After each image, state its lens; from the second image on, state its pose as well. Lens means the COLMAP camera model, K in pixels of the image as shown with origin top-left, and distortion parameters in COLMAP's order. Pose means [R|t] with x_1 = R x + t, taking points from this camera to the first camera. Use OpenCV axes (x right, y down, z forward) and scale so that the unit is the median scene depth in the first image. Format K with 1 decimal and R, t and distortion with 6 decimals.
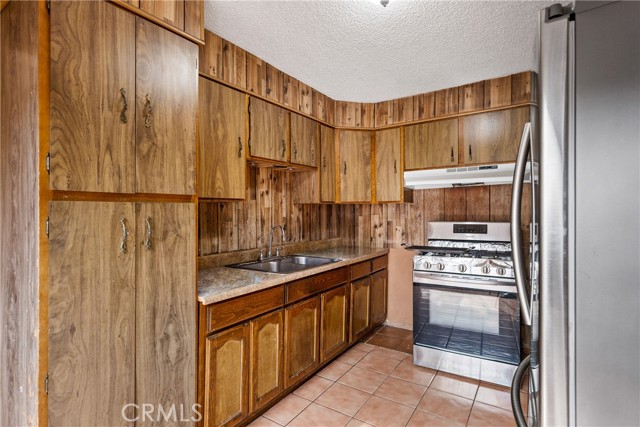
lens RADIAL K [[321.3, 0, 320.0], [0, 321.3, 213.5], [0, 0, 1]] dist [0.000463, 0.000818]
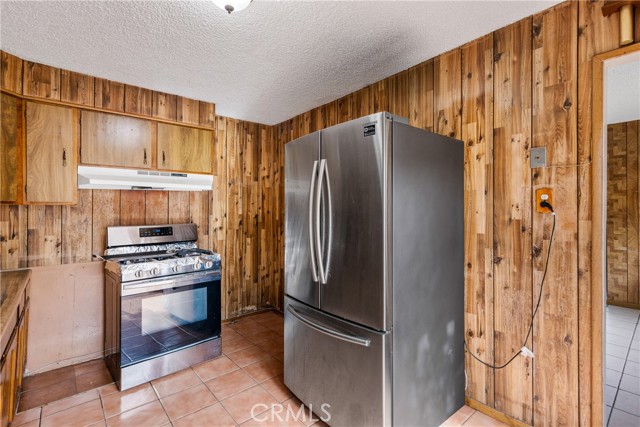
lens RADIAL K [[301.8, 0, 320.0], [0, 301.8, 213.5], [0, 0, 1]] dist [0.000637, 0.000122]
pose [[0.259191, -0.002752, 0.965822, -0.367621], [0.014359, 0.999896, -0.001005, -0.002635], [-0.965719, 0.014128, 0.259203, 0.272708]]
